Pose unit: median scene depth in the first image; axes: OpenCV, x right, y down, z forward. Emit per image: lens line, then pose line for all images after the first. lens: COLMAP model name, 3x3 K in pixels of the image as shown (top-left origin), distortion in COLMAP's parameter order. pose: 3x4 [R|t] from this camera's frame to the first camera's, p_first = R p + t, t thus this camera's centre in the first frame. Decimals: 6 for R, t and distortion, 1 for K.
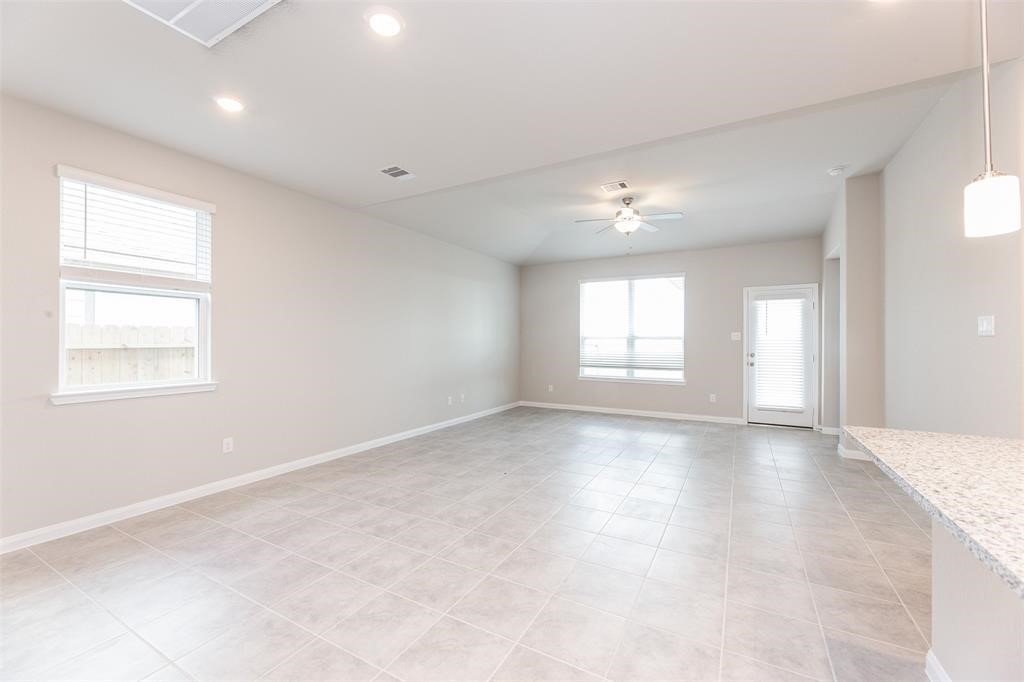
lens RADIAL K [[413.1, 0, 512.0], [0, 413.1, 341.0], [0, 0, 1]] dist [-0.001243, -0.000093]
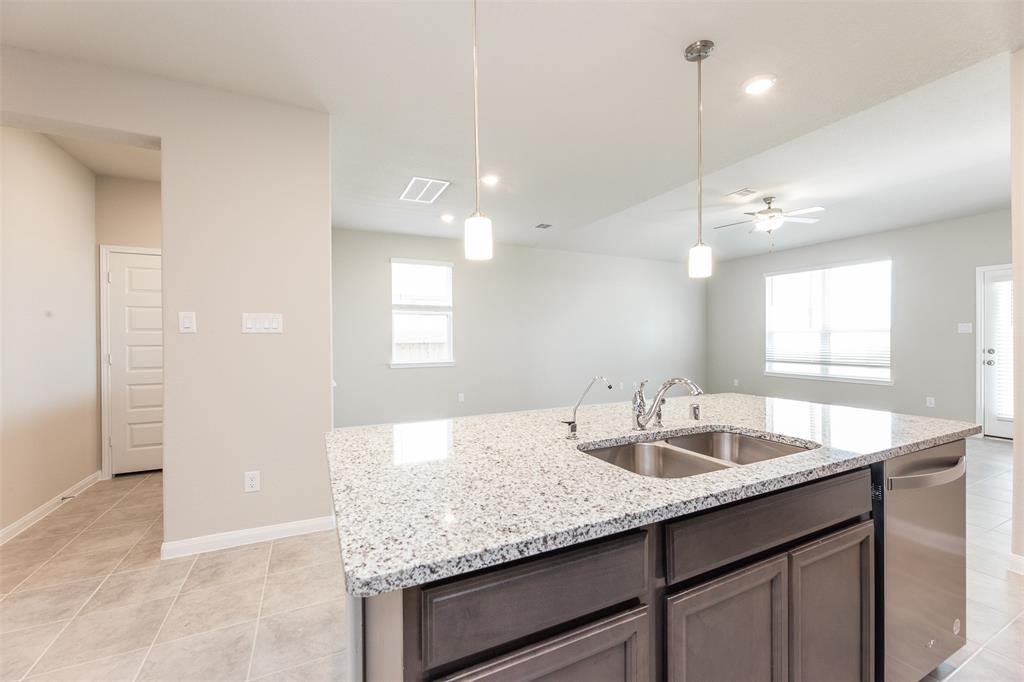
lens RADIAL K [[413.1, 0, 512.0], [0, 413.1, 341.0], [0, 0, 1]] dist [-0.001243, -0.000093]
pose [[0.820838, -0.003899, -0.571148, 0.276397], [0.008945, 0.999942, 0.006029, 0.001271], [0.571091, -0.010058, 0.820825, -0.178272]]
